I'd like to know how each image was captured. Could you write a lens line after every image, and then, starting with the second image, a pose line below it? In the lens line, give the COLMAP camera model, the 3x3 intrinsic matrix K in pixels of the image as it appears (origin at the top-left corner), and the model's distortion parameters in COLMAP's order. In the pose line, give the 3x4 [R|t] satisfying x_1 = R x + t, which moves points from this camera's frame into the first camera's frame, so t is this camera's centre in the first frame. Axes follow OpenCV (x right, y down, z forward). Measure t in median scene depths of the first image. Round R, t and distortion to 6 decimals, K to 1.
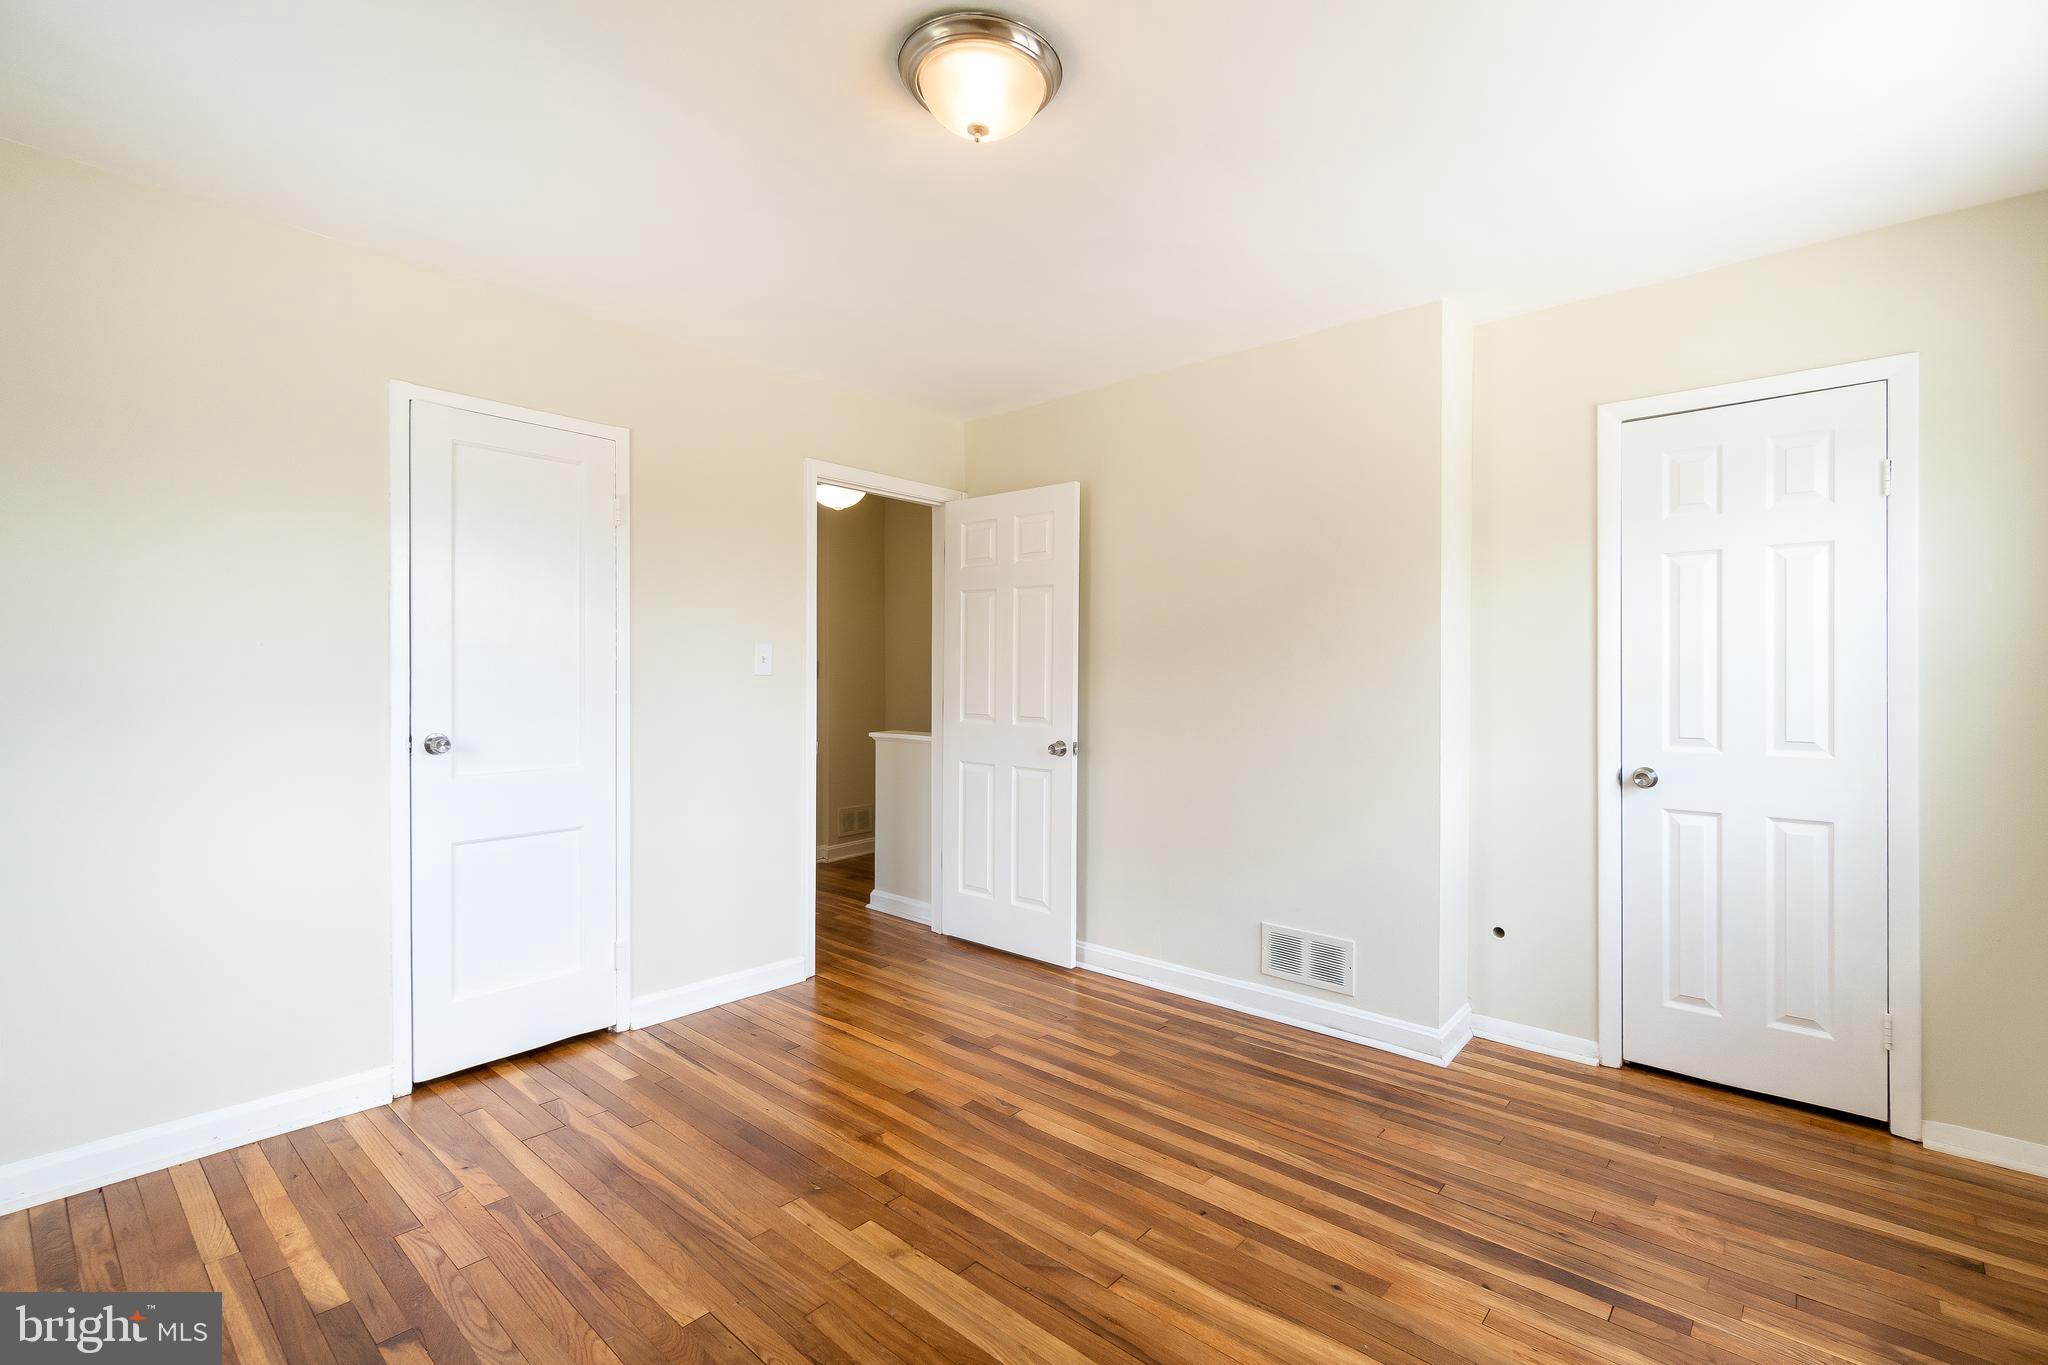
lens RADIAL K [[901.1, 0, 1031.5], [0, 901.1, 671.3], [0, 0, 1]] dist [0.001403, 0.000290]
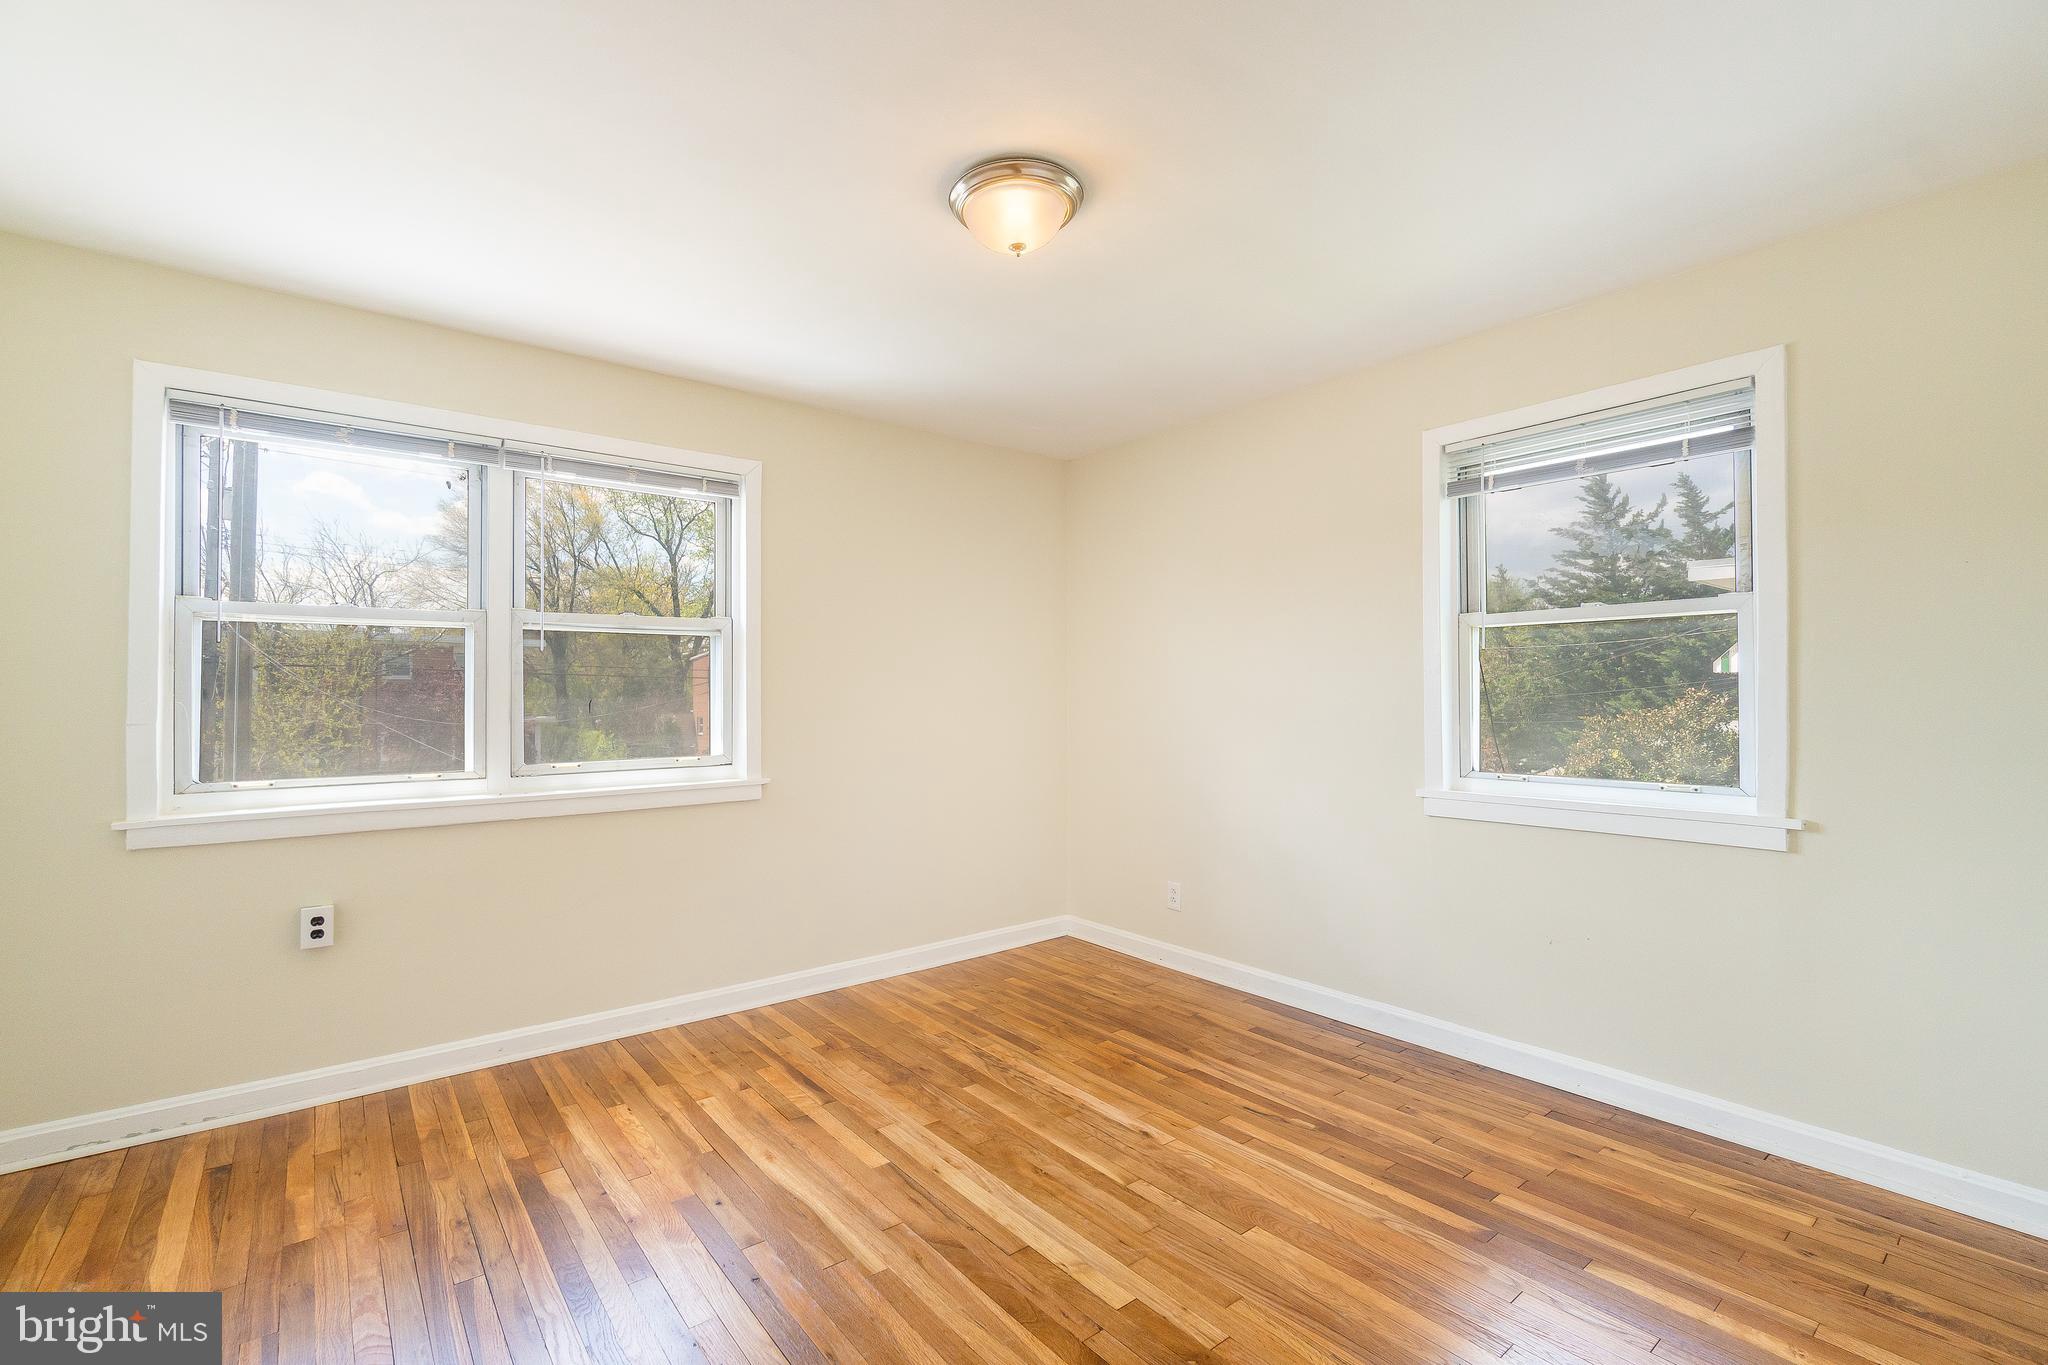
lens RADIAL K [[901.1, 0, 1031.5], [0, 901.1, 671.3], [0, 0, 1]] dist [0.001403, 0.000290]
pose [[-0.984779, 0.002904, 0.173788, -0.270269], [-0.001338, 0.999704, -0.024286, 0.005616], [-0.173807, -0.024149, -0.984484, 2.041834]]
